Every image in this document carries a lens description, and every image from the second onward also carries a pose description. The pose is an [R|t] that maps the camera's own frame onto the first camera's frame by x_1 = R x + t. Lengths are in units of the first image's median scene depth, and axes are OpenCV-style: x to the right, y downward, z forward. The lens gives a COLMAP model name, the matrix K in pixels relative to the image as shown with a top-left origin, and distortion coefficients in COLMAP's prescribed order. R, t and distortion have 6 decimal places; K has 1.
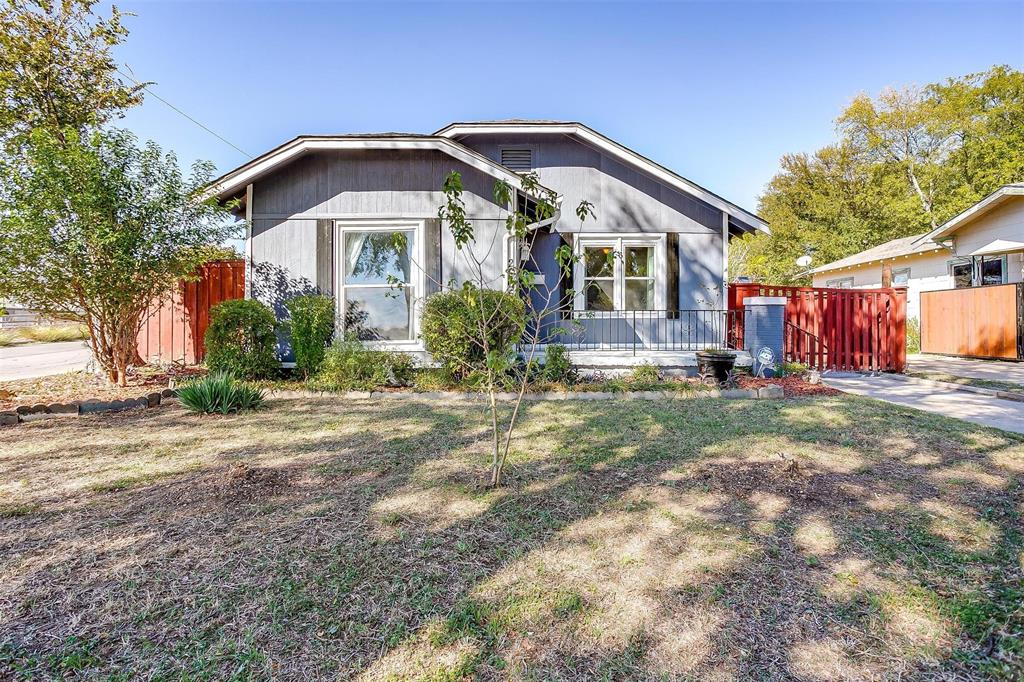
lens RADIAL K [[519.7, 0, 521.2], [0, 519.7, 337.4], [0, 0, 1]] dist [-0.033631, 0.017003]
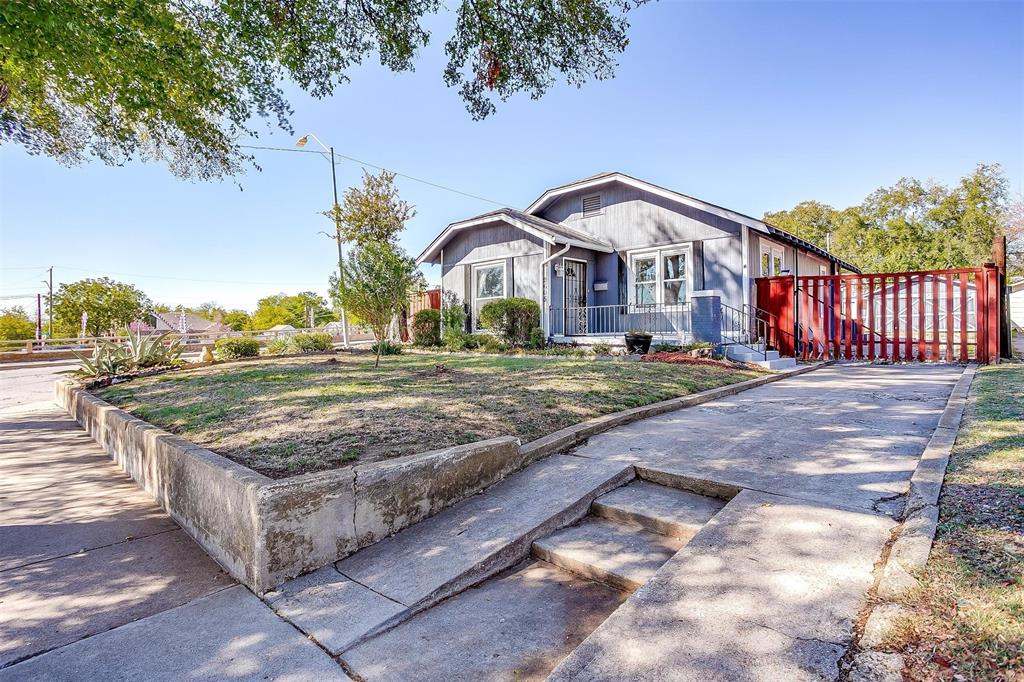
lens RADIAL K [[519.7, 0, 506.8], [0, 519.7, 337.8], [0, 0, 1]] dist [-0.033631, 0.017003]
pose [[0.720845, -0.001741, -0.693094, 0.816938], [-0.006288, 0.999939, -0.009051, 0.040173], [0.693067, 0.010883, 0.720791, -0.189983]]
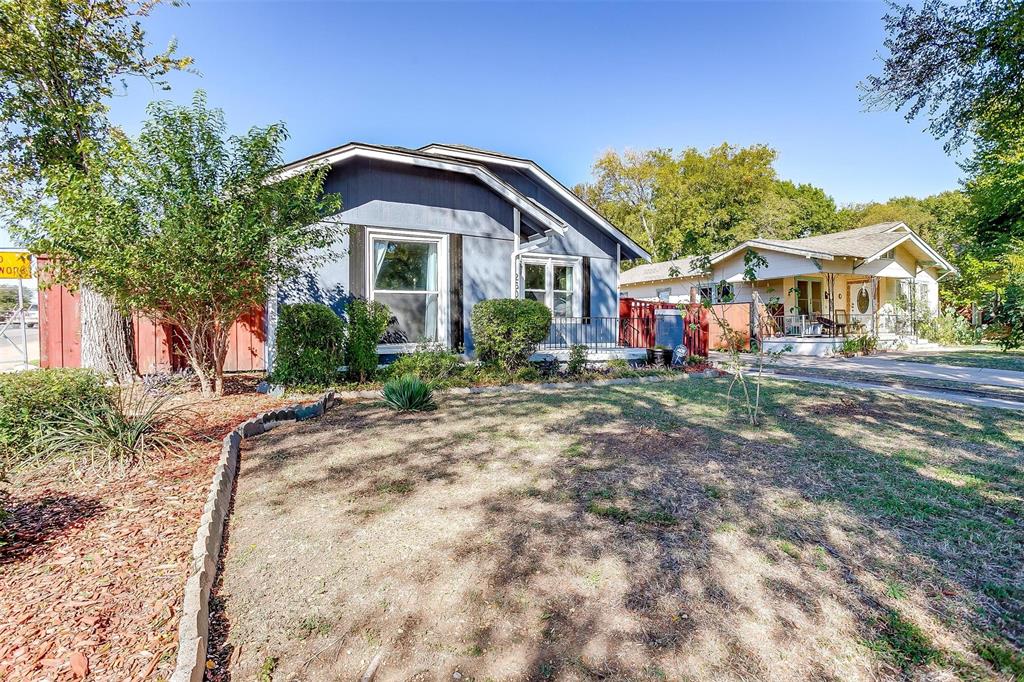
lens RADIAL K [[519.7, 0, 514.2], [0, 519.7, 338.0], [0, 0, 1]] dist [-0.033631, 0.017003]
pose [[0.870768, -0.008737, 0.491617, -0.495604], [0.011070, 0.999937, -0.001838, -0.001944], [-0.491570, 0.007043, 0.870810, -0.024877]]
